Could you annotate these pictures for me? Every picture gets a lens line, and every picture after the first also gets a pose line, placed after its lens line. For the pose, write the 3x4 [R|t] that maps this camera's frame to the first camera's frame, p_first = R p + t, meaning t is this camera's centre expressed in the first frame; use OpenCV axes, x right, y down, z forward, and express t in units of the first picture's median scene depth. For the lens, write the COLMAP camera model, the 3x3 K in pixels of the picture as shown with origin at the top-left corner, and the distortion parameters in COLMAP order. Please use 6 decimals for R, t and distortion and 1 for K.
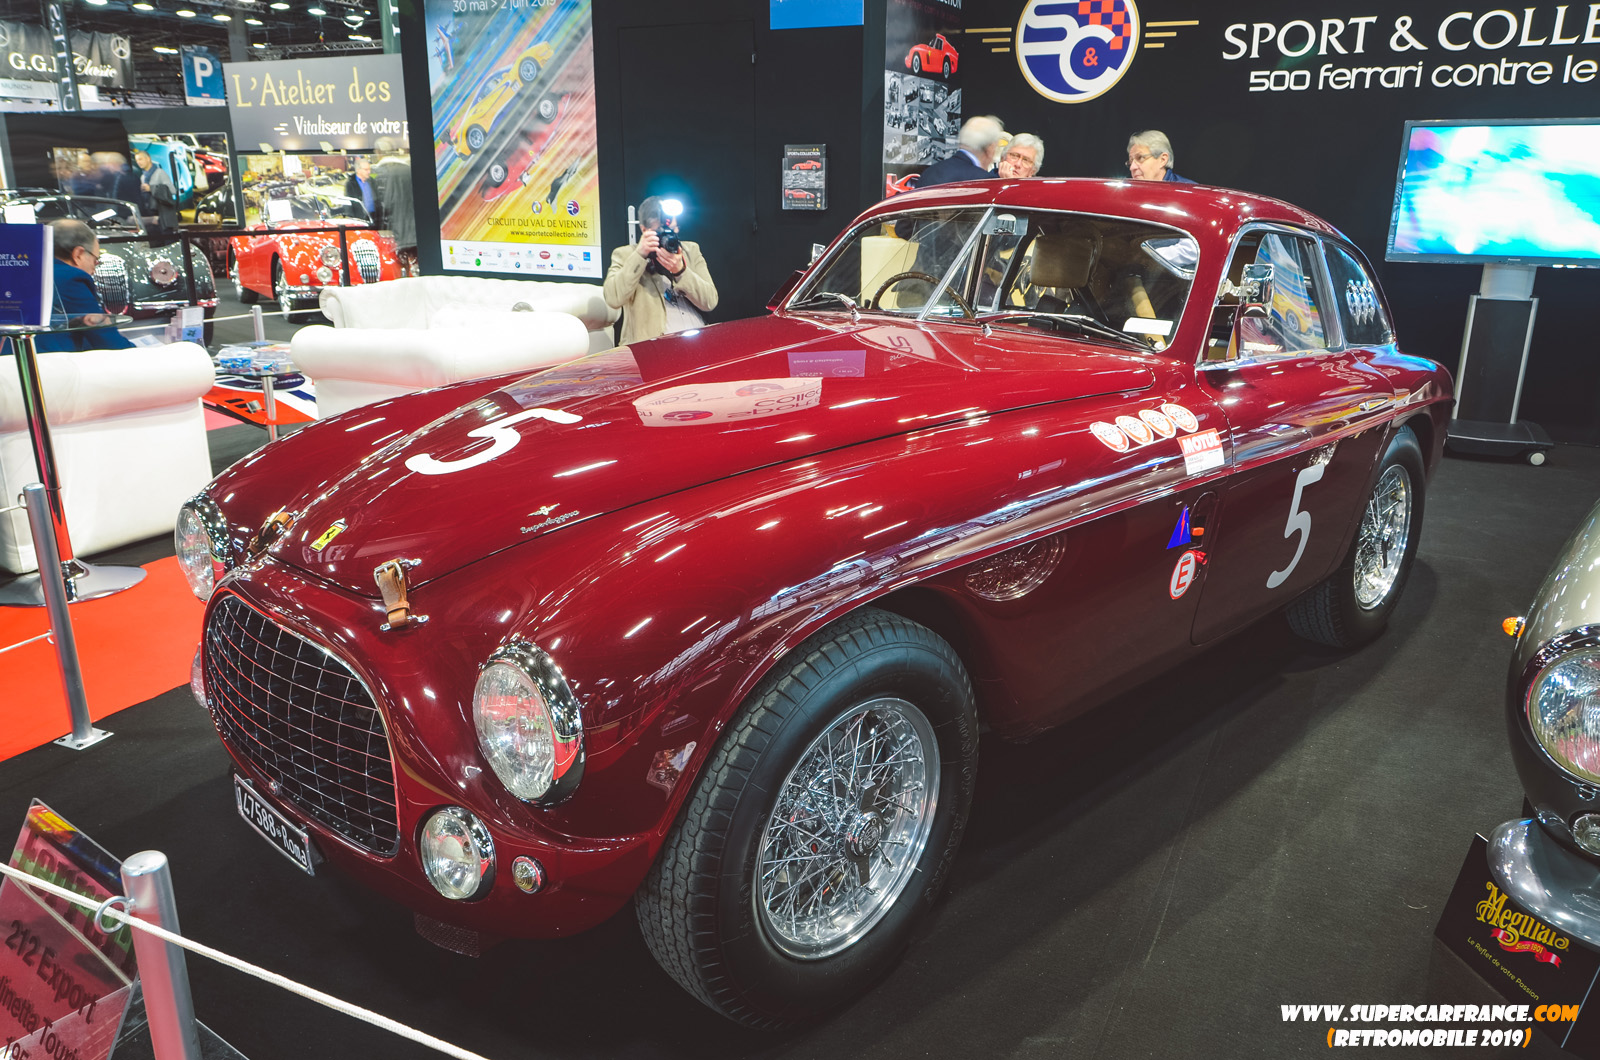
lens RADIAL K [[1202.5, 0, 789.5], [0, 1202.5, 531.8], [0, 0, 1]] dist [-0.015623, 0.028897]
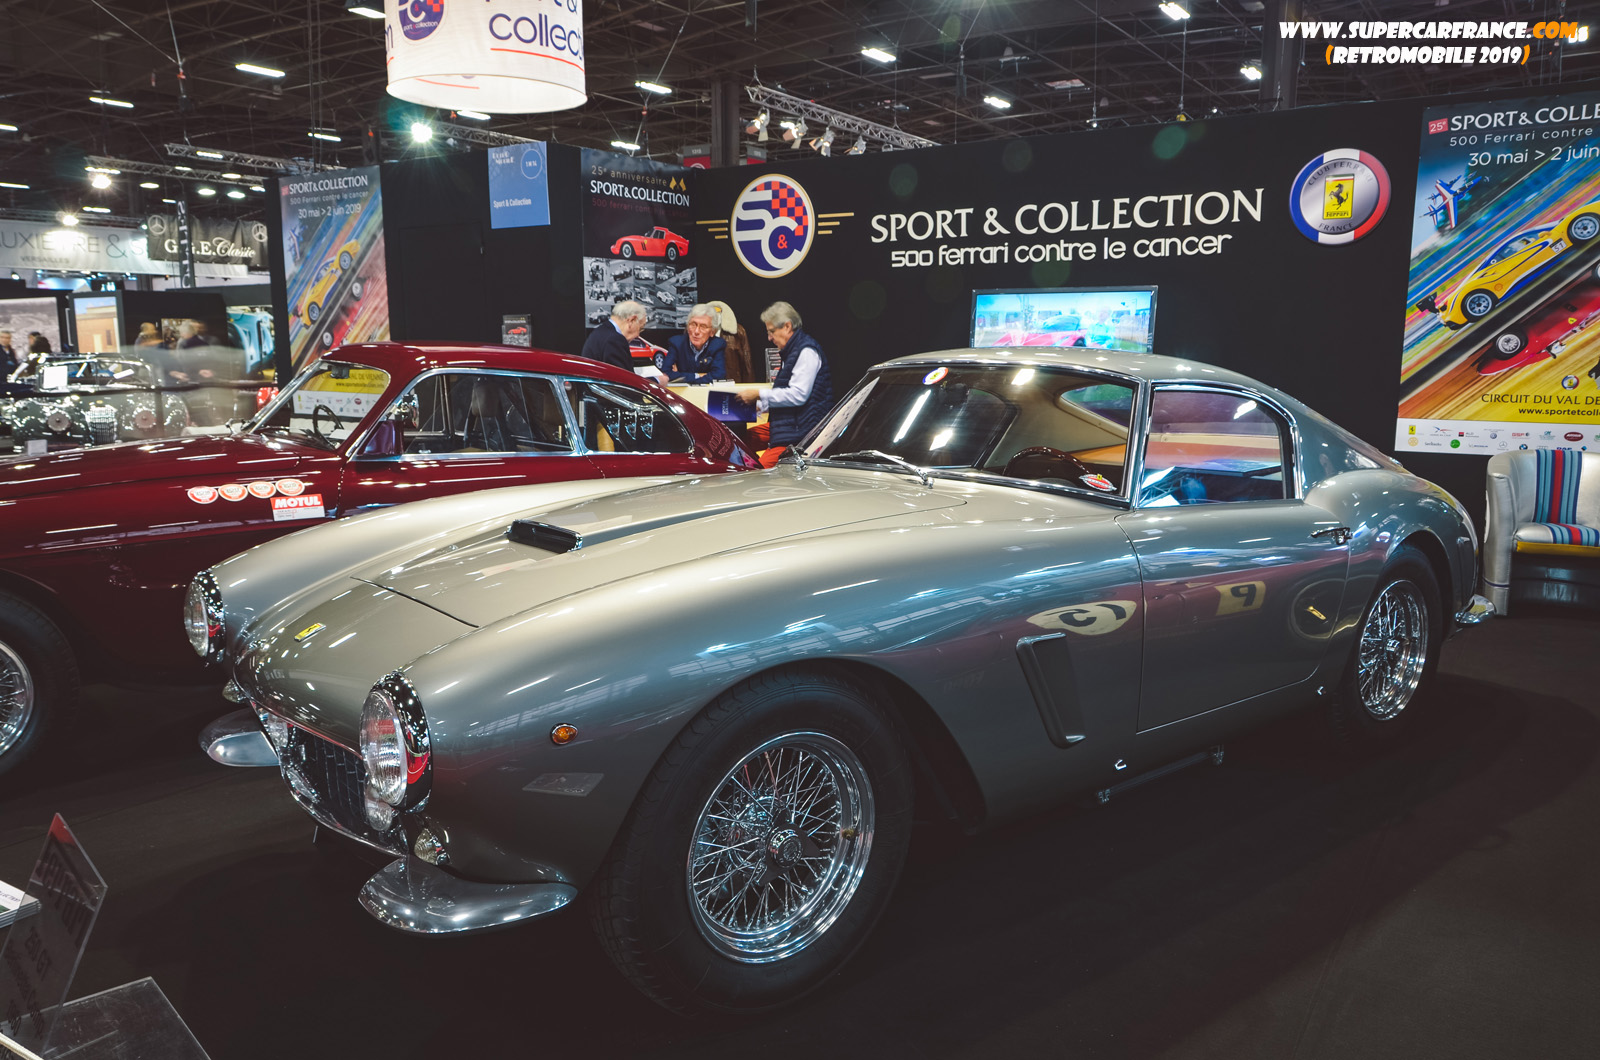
lens RADIAL K [[1202.5, 0, 802.0], [0, 1202.5, 531.6], [0, 0, 1]] dist [-0.015623, 0.028897]
pose [[0.994118, 0.006363, -0.108114, 0.419140], [-0.019785, 0.992144, -0.123525, 0.053694], [0.106479, 0.124938, 0.986434, -0.184129]]
